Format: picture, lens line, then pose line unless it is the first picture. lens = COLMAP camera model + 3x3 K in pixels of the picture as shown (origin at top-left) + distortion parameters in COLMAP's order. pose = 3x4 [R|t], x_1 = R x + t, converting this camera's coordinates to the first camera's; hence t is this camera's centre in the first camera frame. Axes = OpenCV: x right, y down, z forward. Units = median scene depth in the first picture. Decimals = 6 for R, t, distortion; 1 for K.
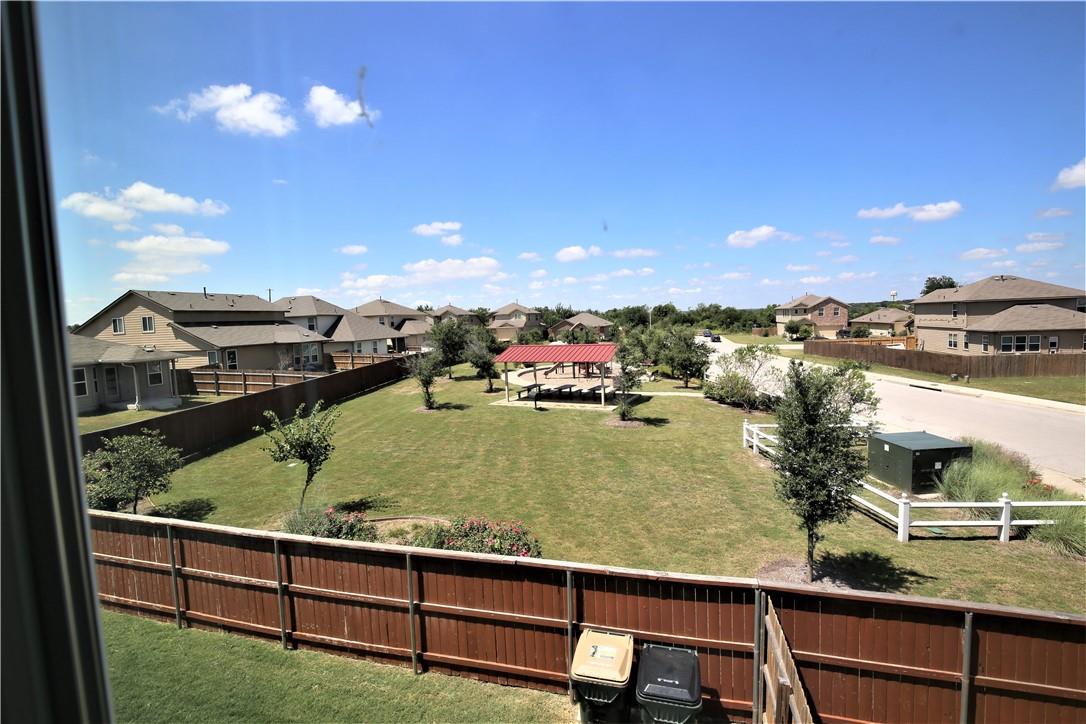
lens RADIAL K [[497.3, 0, 544.1], [0, 497.3, 360.1], [0, 0, 1]] dist [-0.029845, 0.001813]
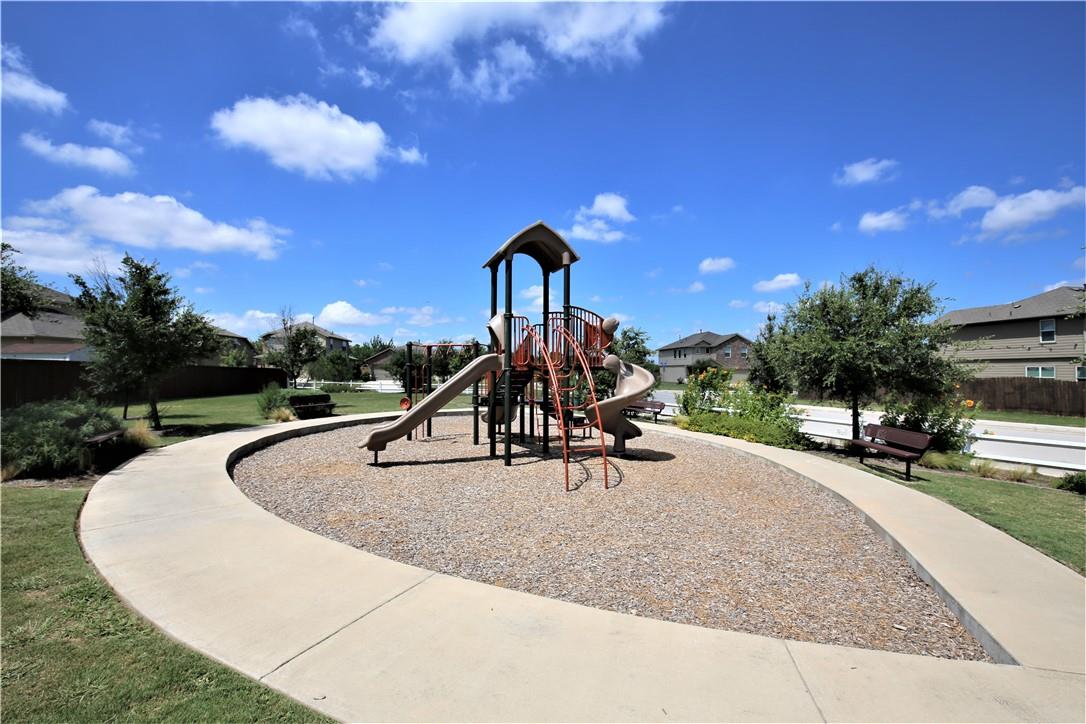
lens RADIAL K [[497.3, 0, 544.1], [0, 497.3, 360.1], [0, 0, 1]] dist [-0.029845, 0.001813]
pose [[0.930870, 0.046112, 0.362429, -0.004543], [-0.006487, 0.993933, -0.109796, 0.006636], [-0.365293, 0.099854, 0.925521, 0.374266]]
